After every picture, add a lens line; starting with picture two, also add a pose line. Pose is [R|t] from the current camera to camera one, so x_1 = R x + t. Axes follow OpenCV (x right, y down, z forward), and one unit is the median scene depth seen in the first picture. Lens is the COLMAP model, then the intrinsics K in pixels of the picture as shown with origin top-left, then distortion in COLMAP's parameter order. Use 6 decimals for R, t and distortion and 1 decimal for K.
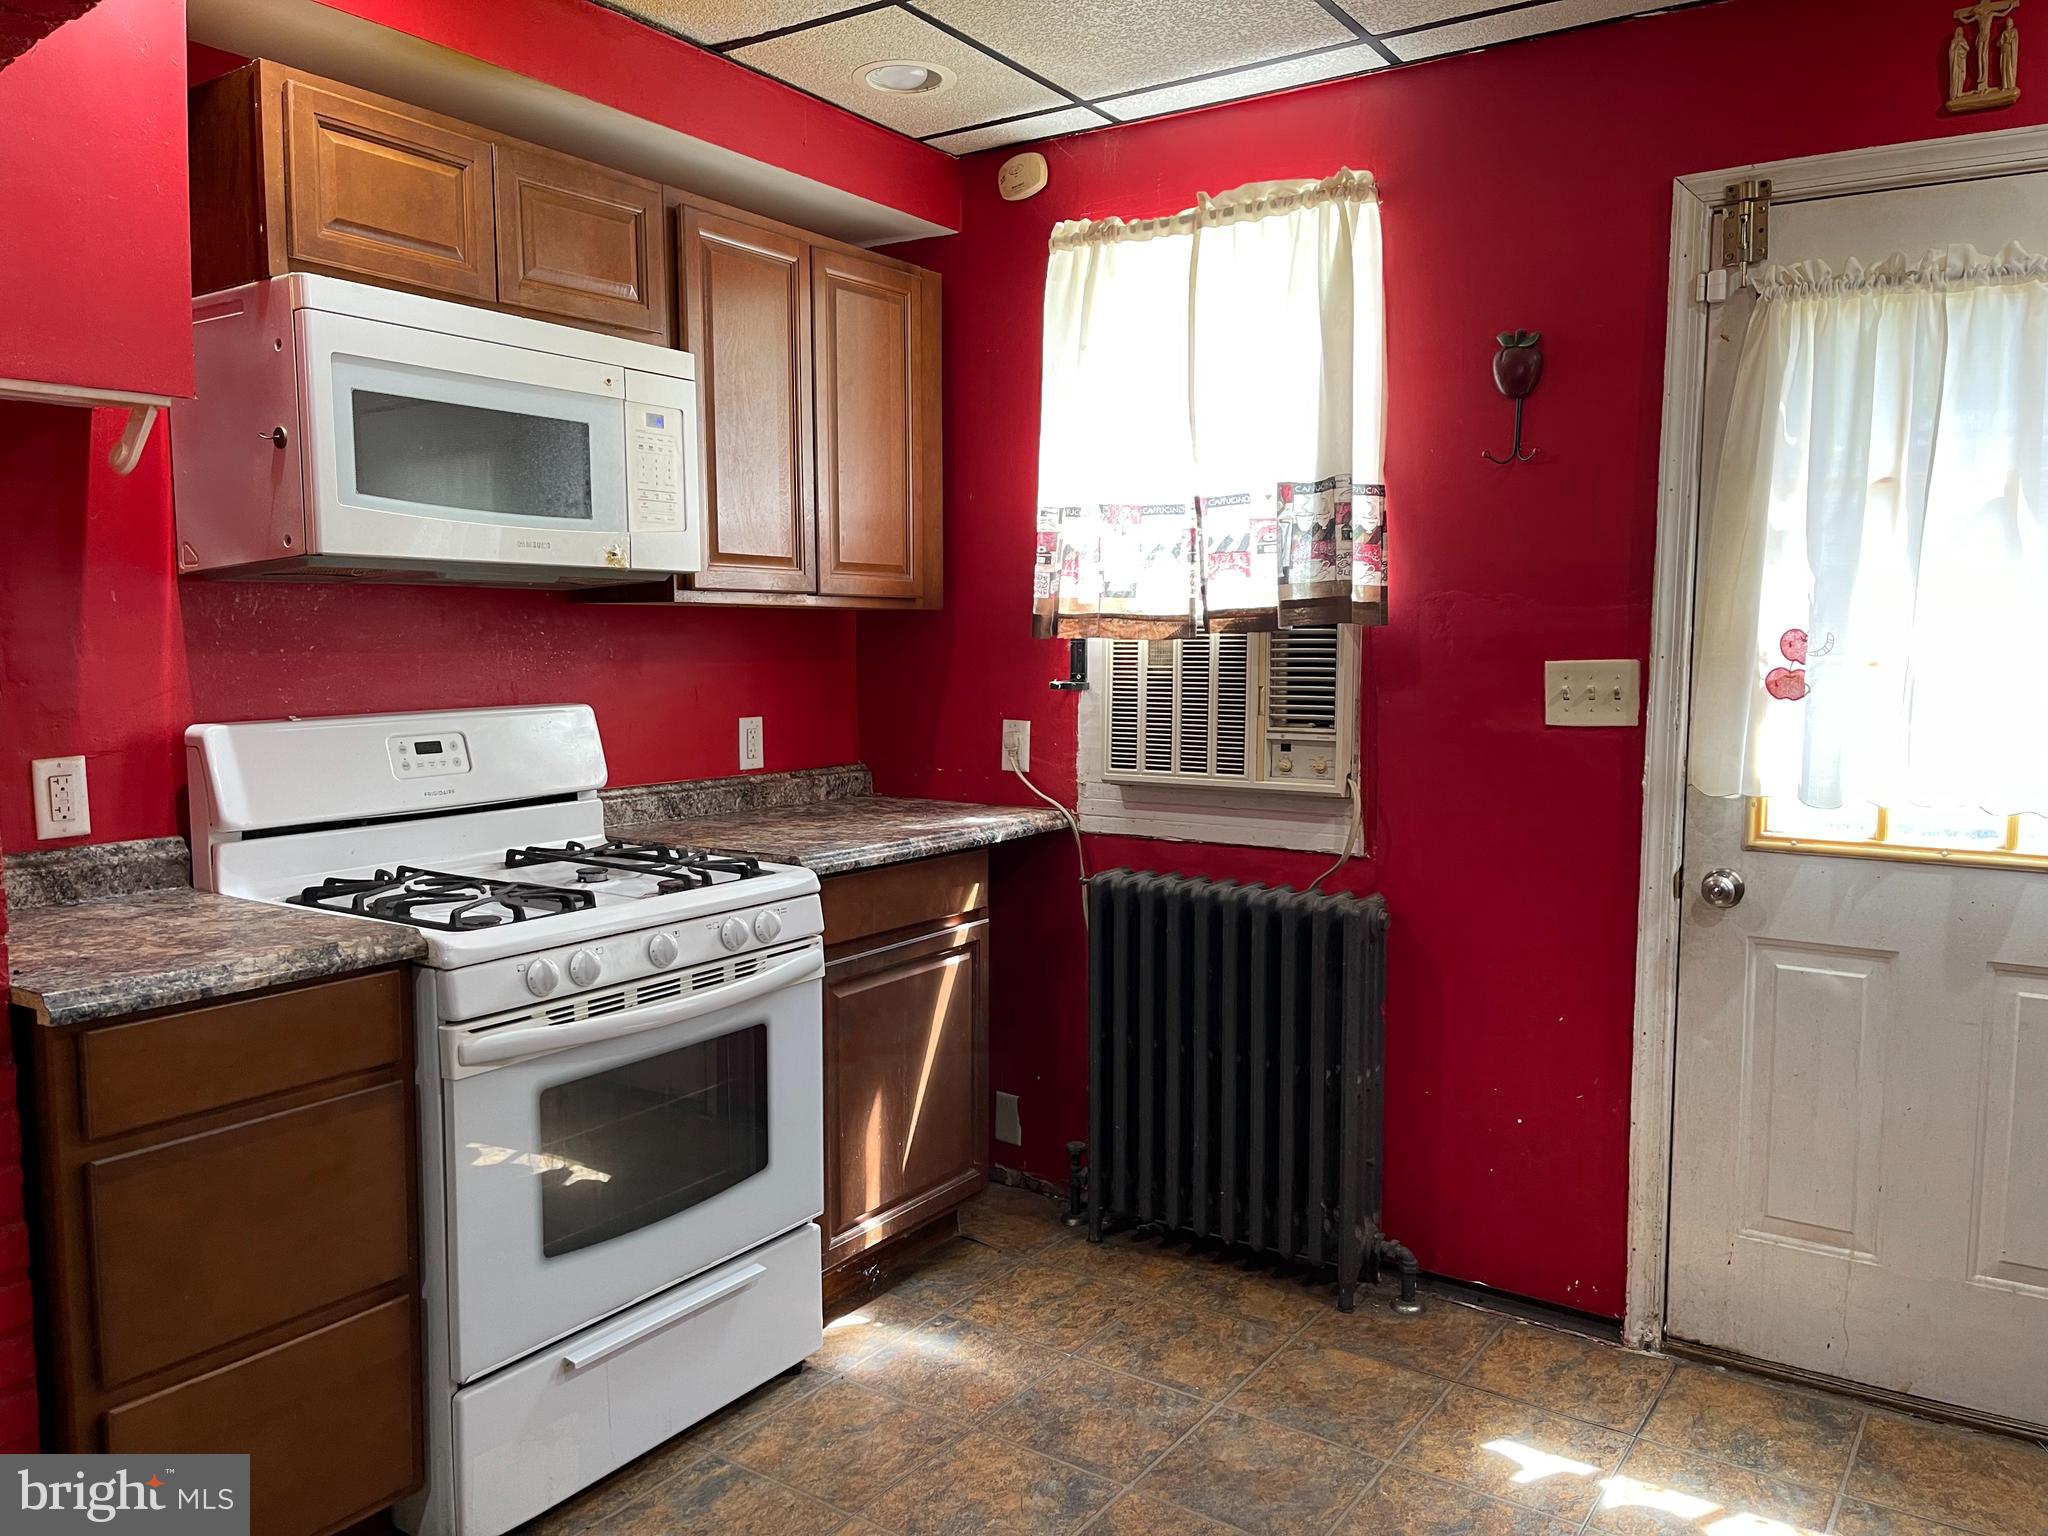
lens RADIAL K [[1534.1, 0, 1027.7], [0, 1534.1, 767.9], [0, 0, 1]] dist [0.080285, -0.114562]
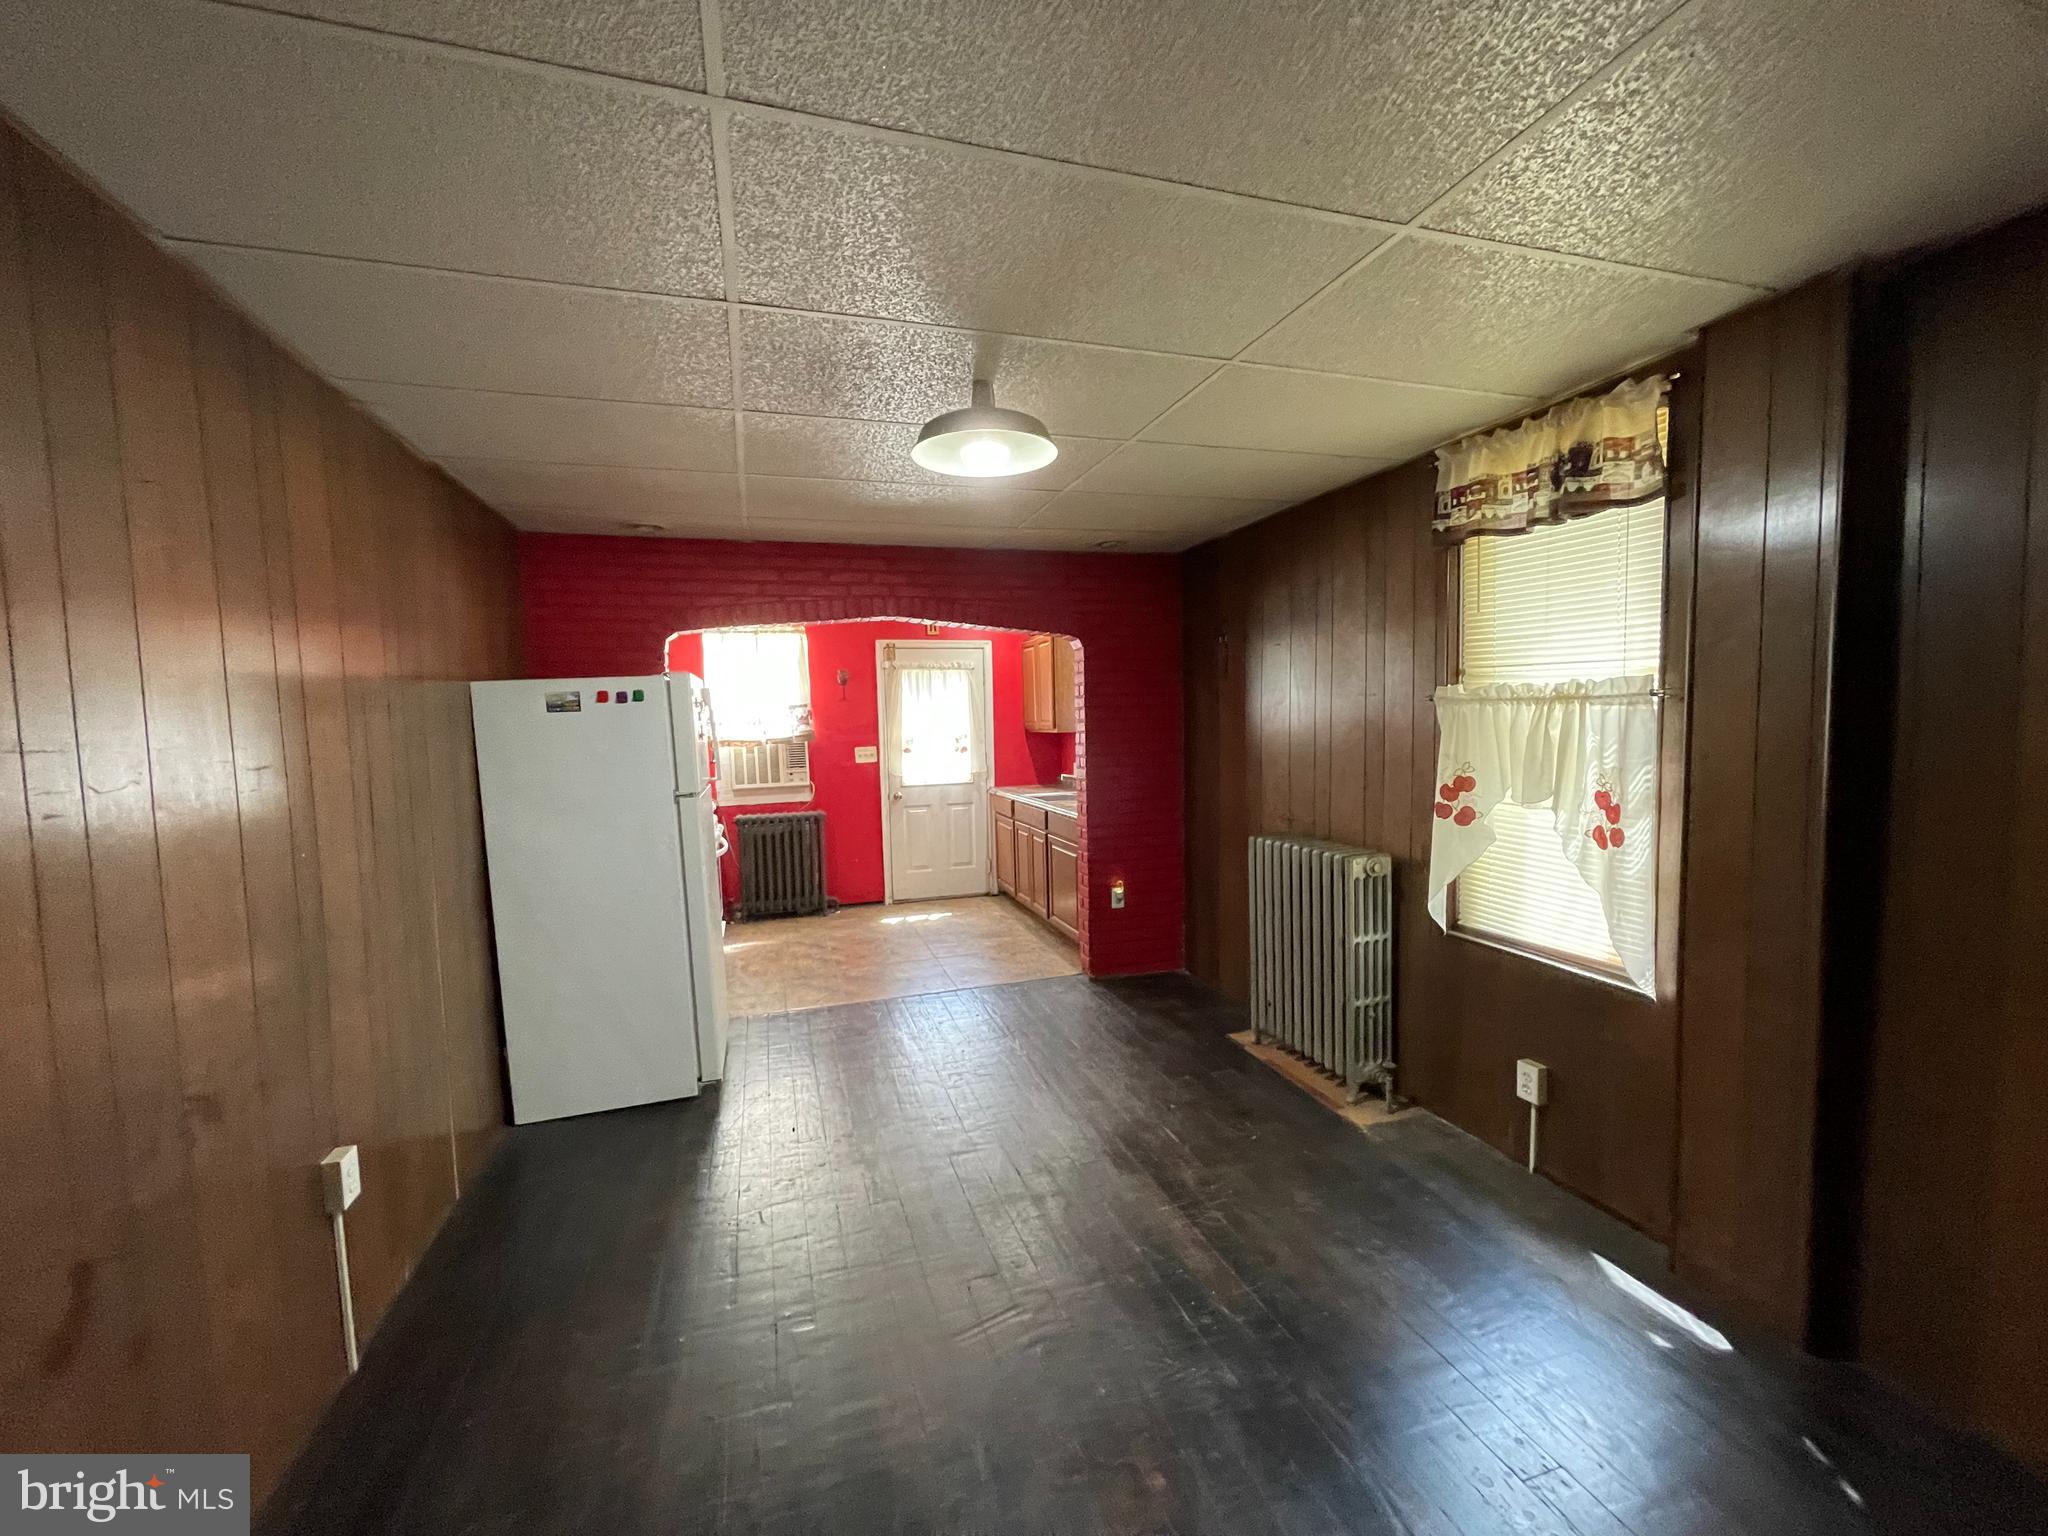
lens RADIAL K [[831.3, 0, 1022.6], [0, 831.3, 775.6], [0, 0, 1]] dist [-0.002147, 0.003292]
pose [[0.613190, -0.073715, 0.786489, -1.169114], [0.101343, 0.994750, 0.014222, 0.019831], [-0.783408, 0.070984, 0.617441, -0.745664]]
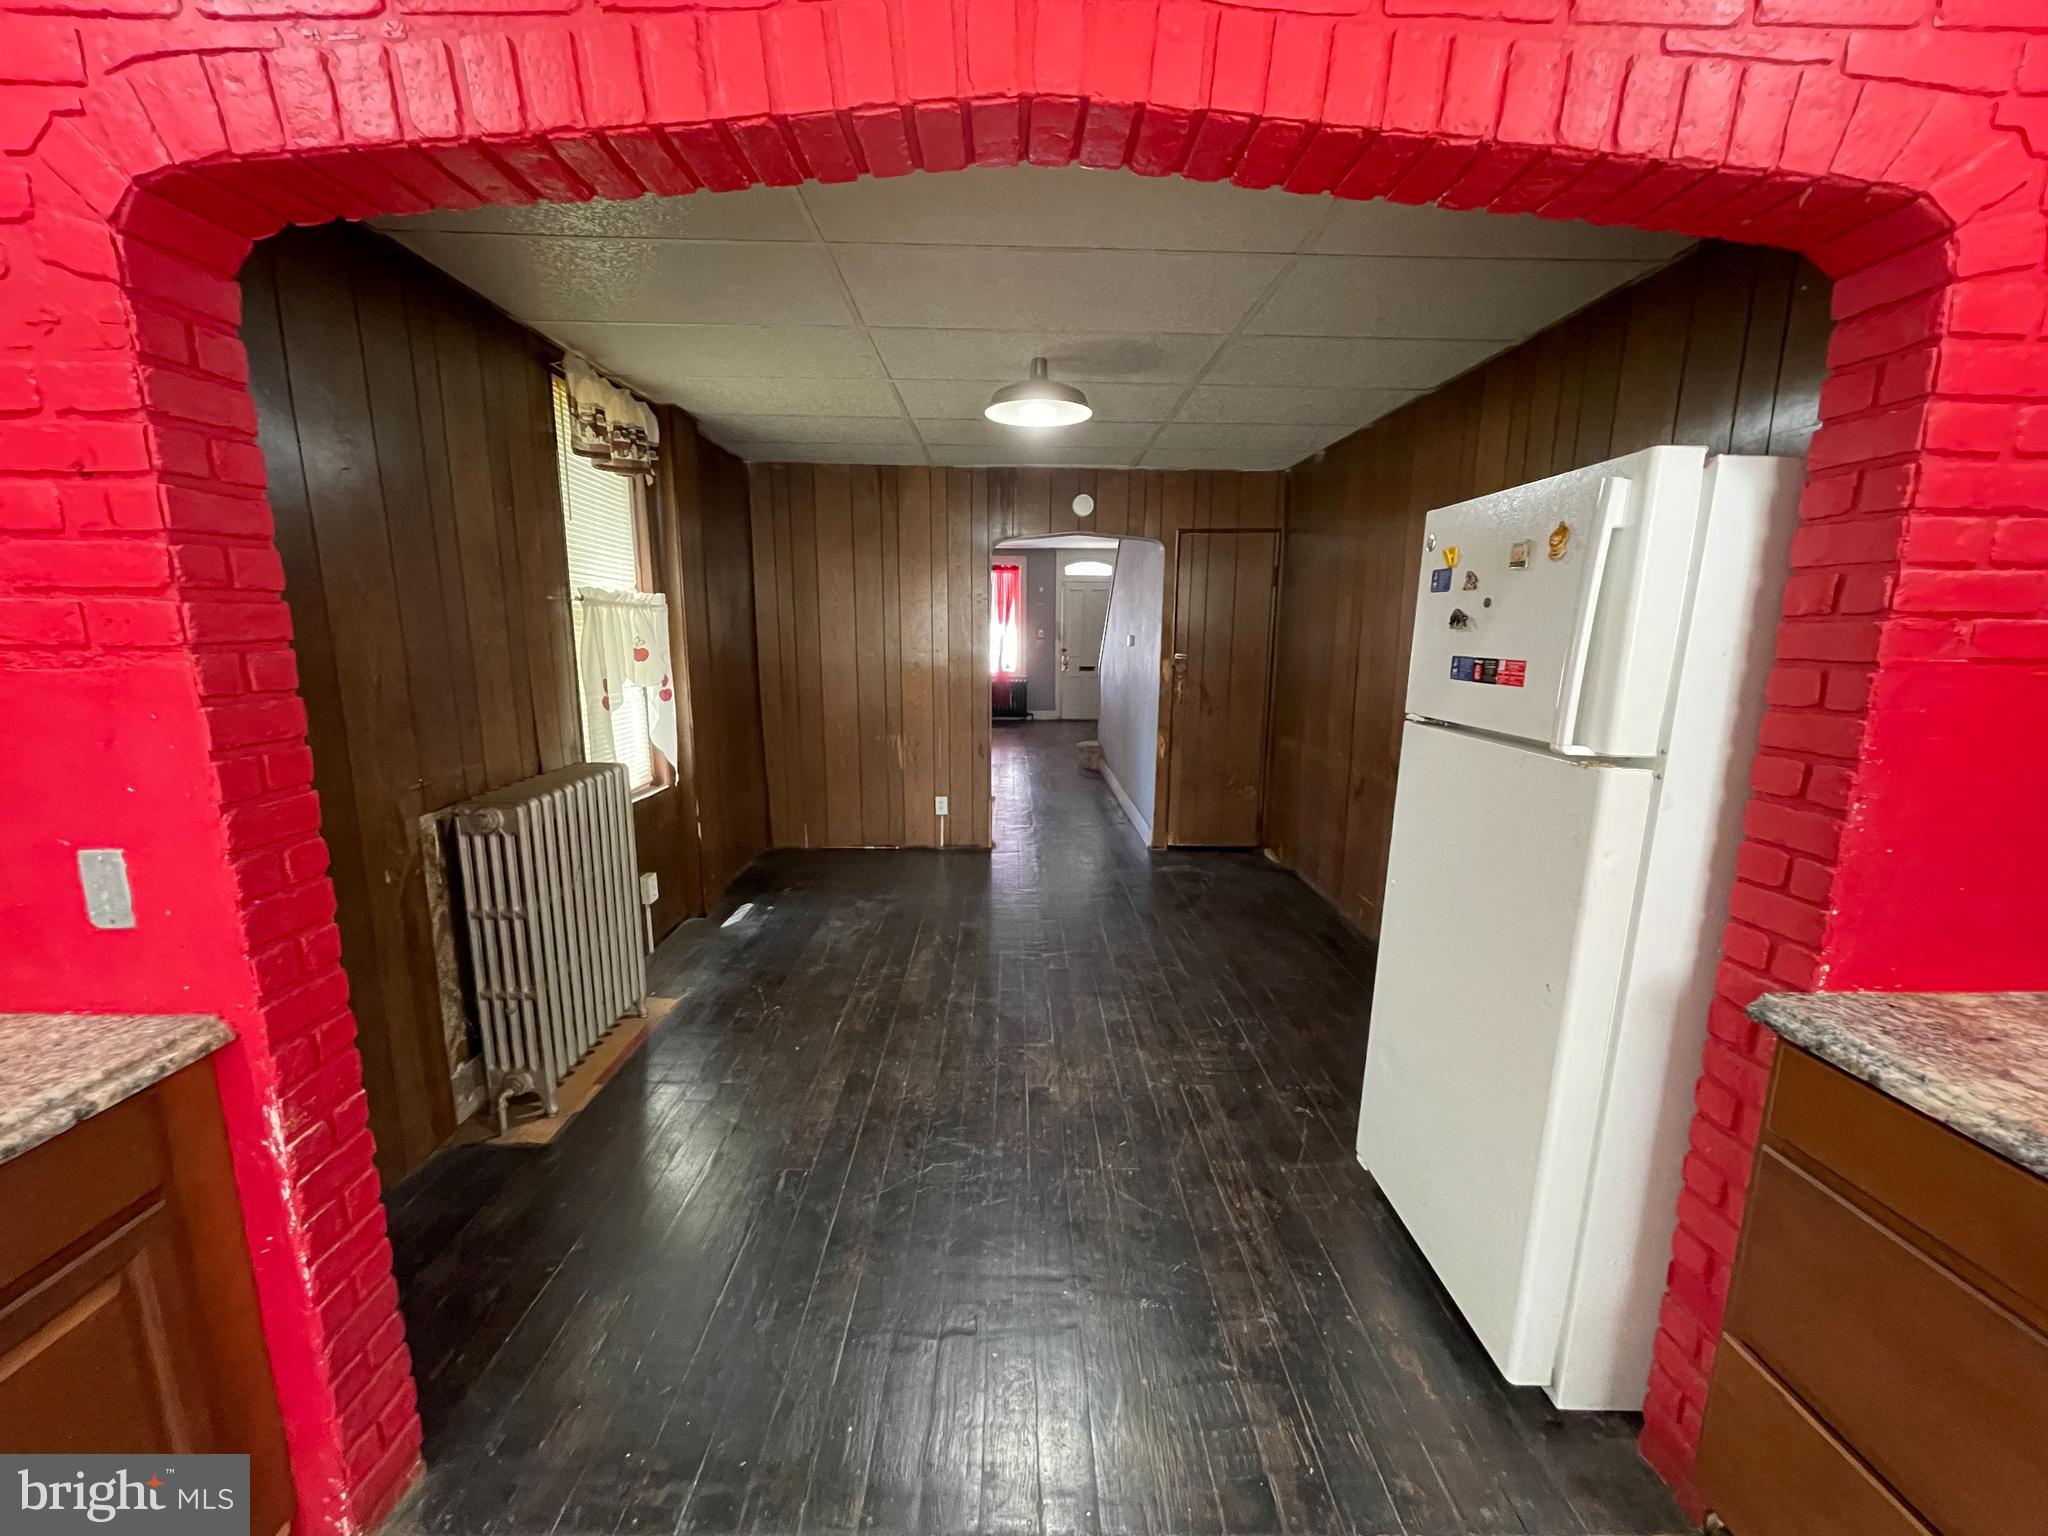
lens RADIAL K [[824.0, 0, 1020.8], [0, 824.0, 776.9], [0, 0, 1]] dist [-0.002596, -0.000191]
pose [[-0.817592, 0.094808, -0.567939, 0.127447], [-0.064343, 0.965130, 0.253739, -0.091008], [0.572191, 0.243998, -0.782983, 0.686396]]
